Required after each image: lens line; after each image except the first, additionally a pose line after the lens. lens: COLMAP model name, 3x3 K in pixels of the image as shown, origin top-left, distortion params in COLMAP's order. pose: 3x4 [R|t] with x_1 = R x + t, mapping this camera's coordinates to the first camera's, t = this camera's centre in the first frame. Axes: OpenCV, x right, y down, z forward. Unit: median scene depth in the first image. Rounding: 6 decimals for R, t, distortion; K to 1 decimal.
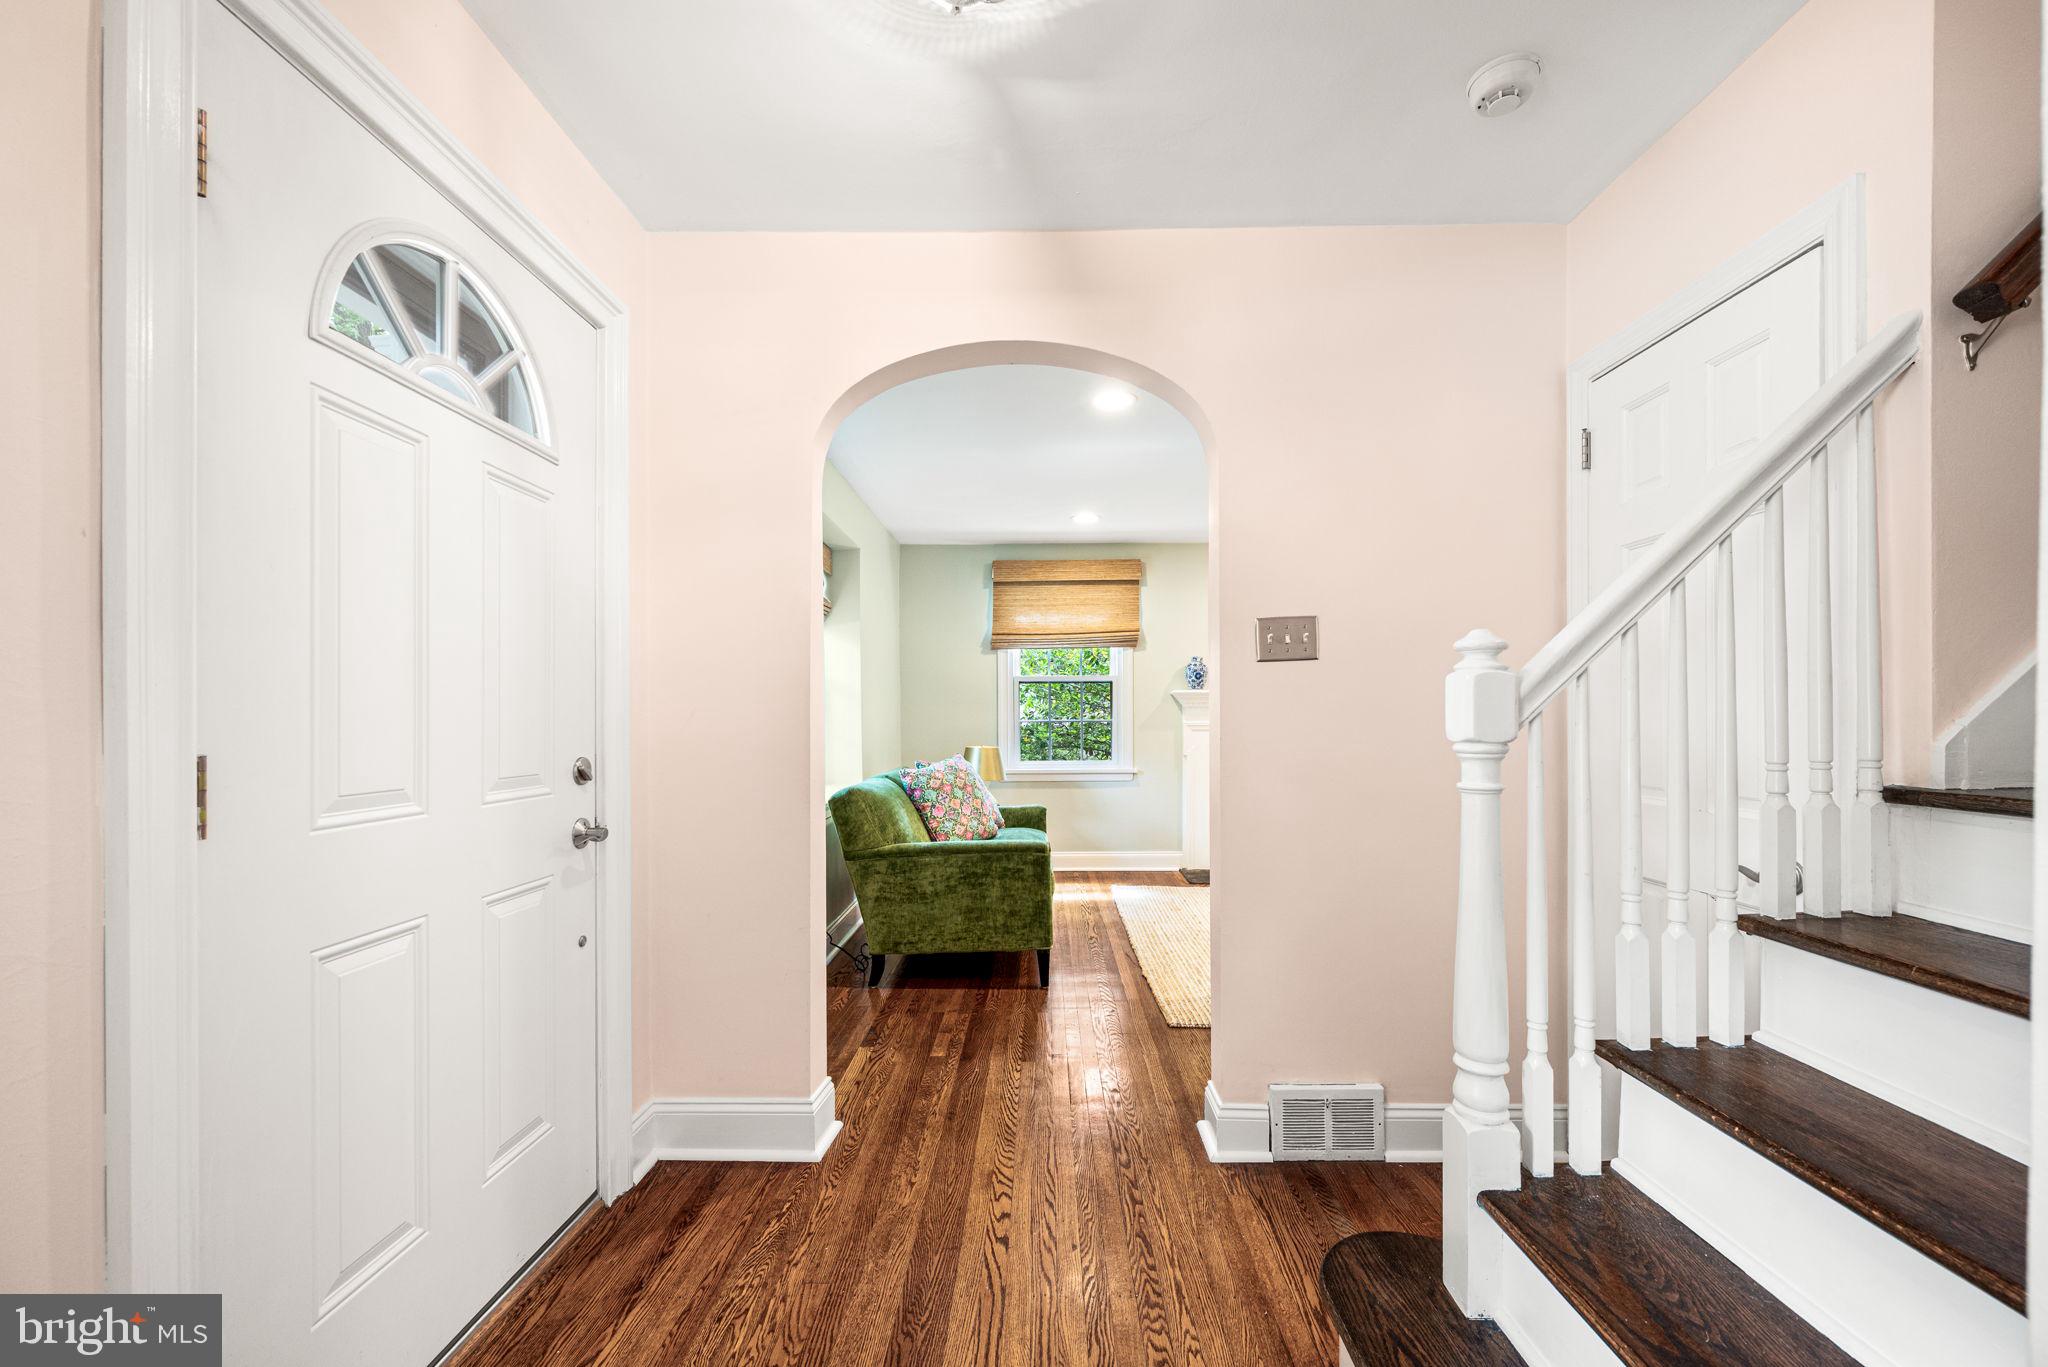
lens RADIAL K [[821.5, 0, 1027.4], [0, 821.5, 690.5], [0, 0, 1]] dist [-0.001207, -0.000082]
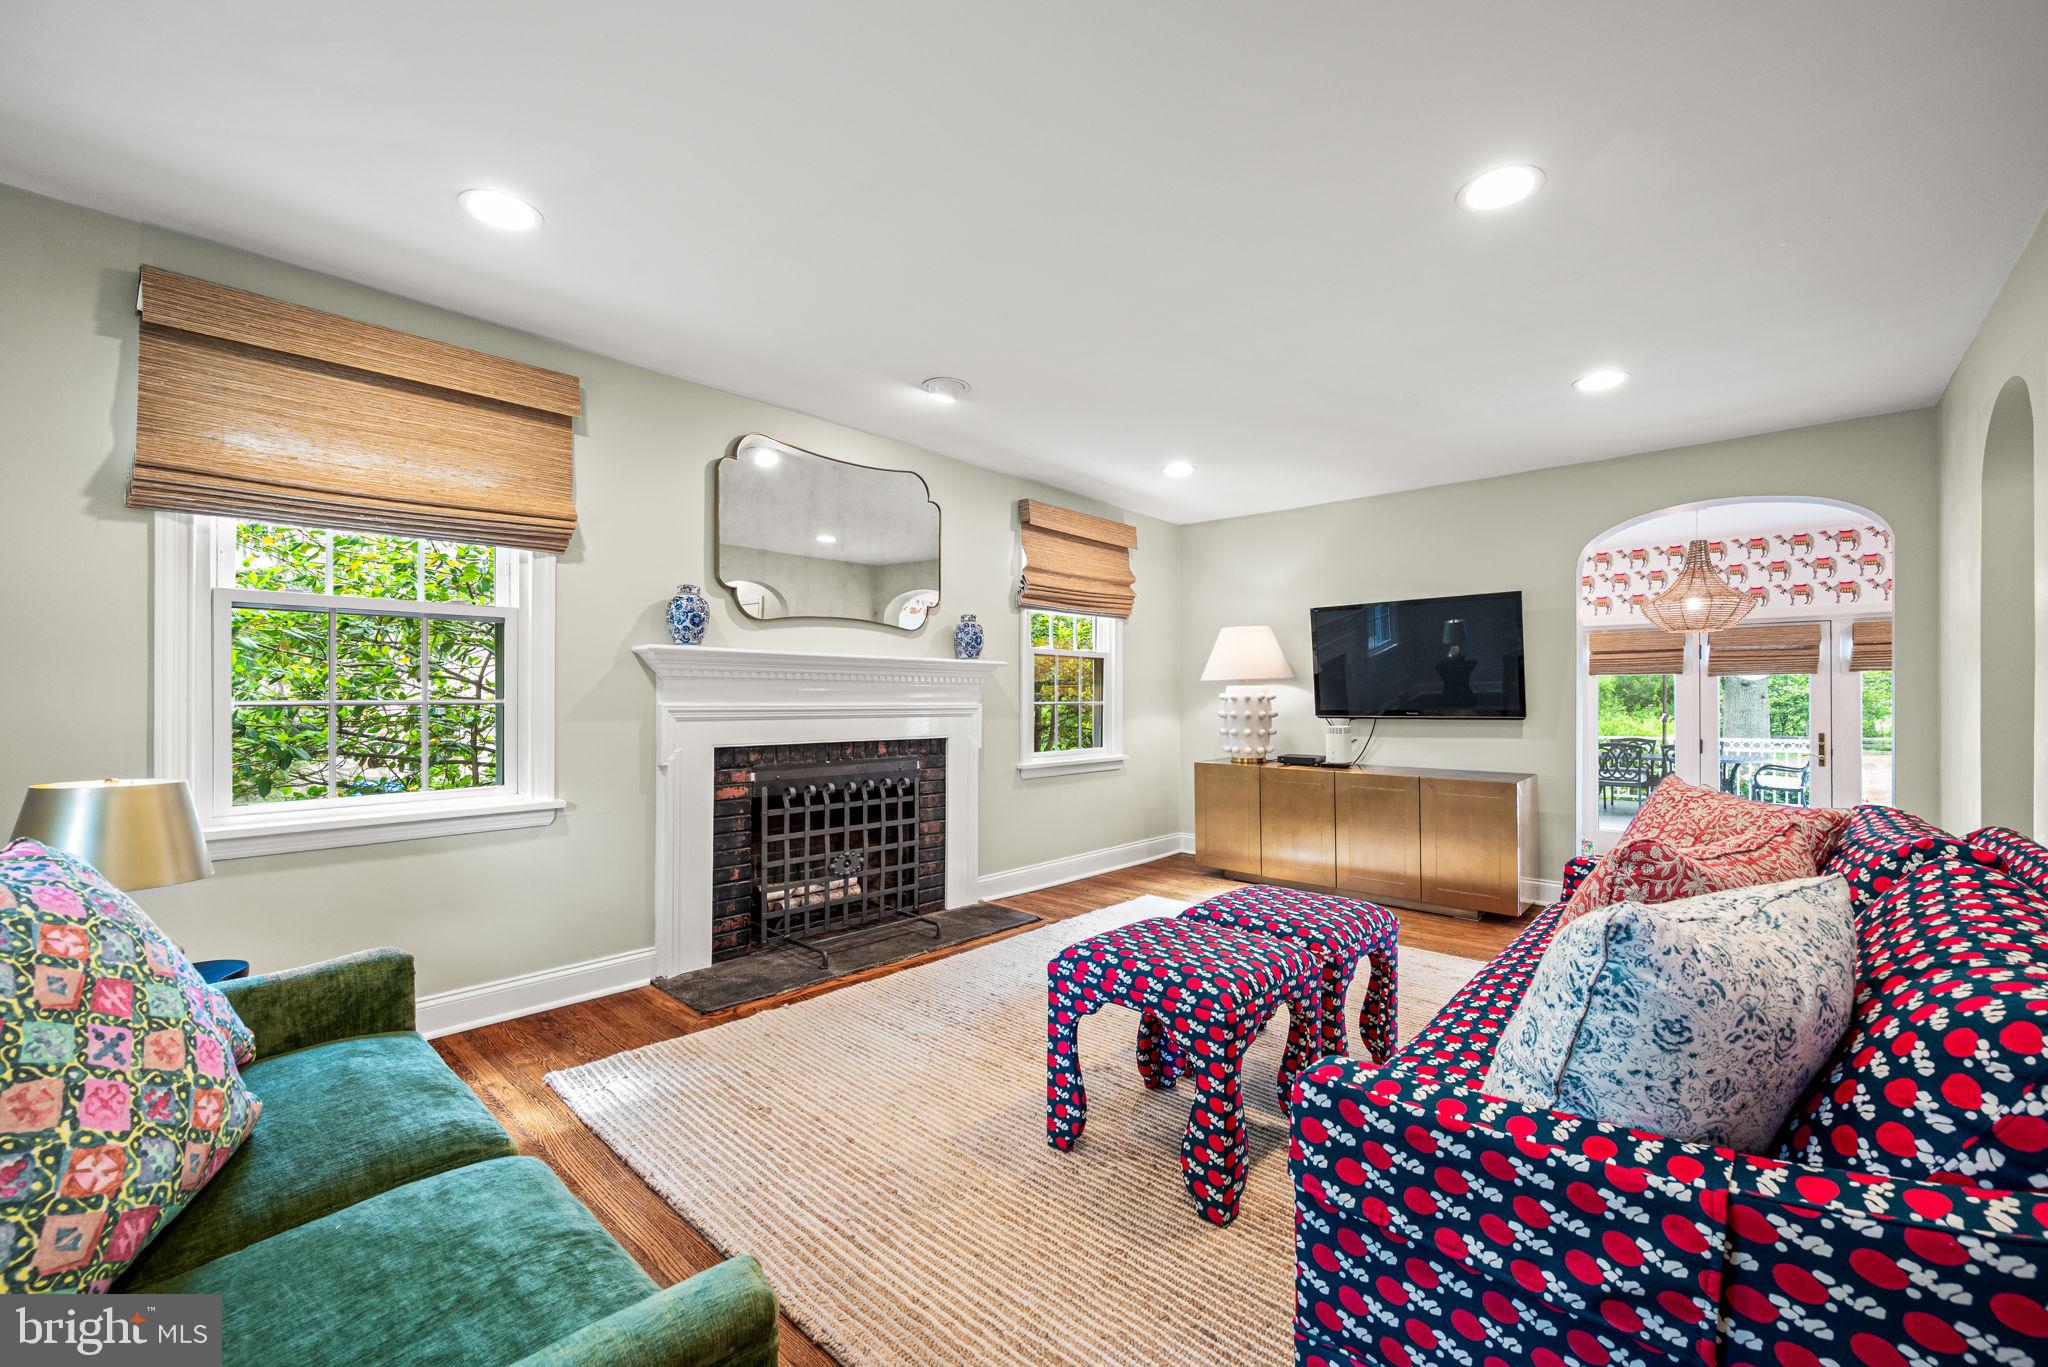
lens RADIAL K [[821.5, 0, 1027.4], [0, 821.5, 690.5], [0, 0, 1]] dist [-0.001207, -0.000082]
pose [[0.660197, 0.008145, 0.751048, -0.053493], [-0.030471, 0.999408, 0.015946, 0.013034], [-0.750474, -0.033412, 0.660055, 0.462071]]
